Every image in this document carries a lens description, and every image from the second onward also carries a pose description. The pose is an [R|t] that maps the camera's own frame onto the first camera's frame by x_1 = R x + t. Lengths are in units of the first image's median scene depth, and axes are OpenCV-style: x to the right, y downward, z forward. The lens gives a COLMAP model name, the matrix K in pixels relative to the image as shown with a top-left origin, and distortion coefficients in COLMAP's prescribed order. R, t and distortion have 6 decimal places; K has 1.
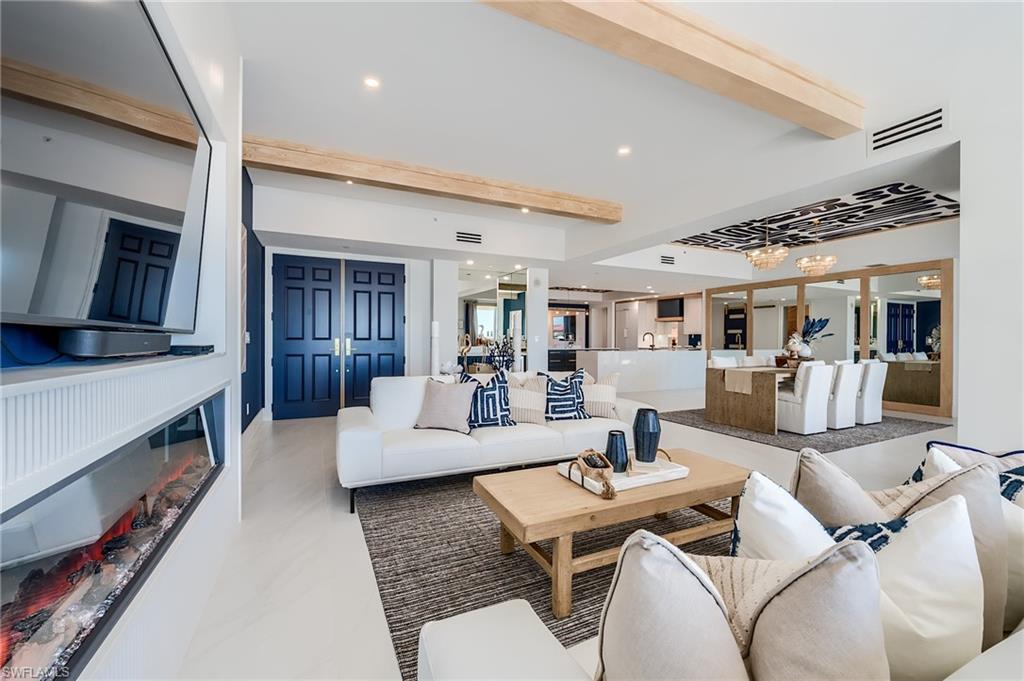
lens RADIAL K [[410.6, 0, 518.1], [0, 410.6, 340.2], [0, 0, 1]] dist [-0.006802, -0.002635]
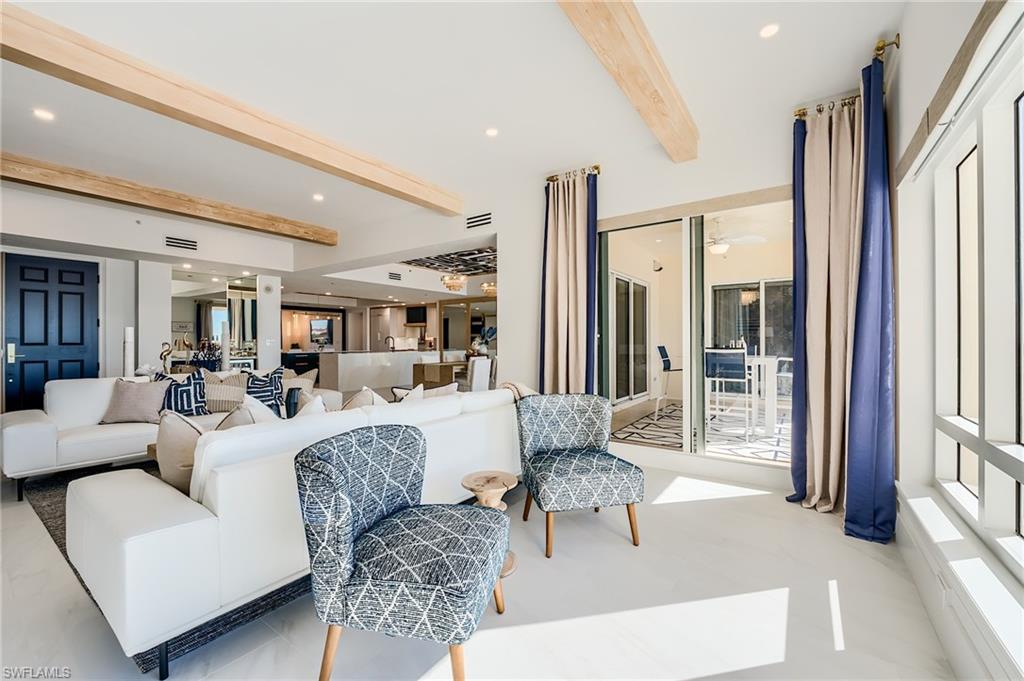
lens RADIAL K [[410.6, 0, 513.8], [0, 410.6, 340.8], [0, 0, 1]] dist [-0.006802, -0.002635]
pose [[0.875404, -0.004337, 0.483373, 0.113219], [0.007277, 0.999965, -0.004207, 0.001589], [-0.483337, 0.007200, 0.875405, -0.286351]]
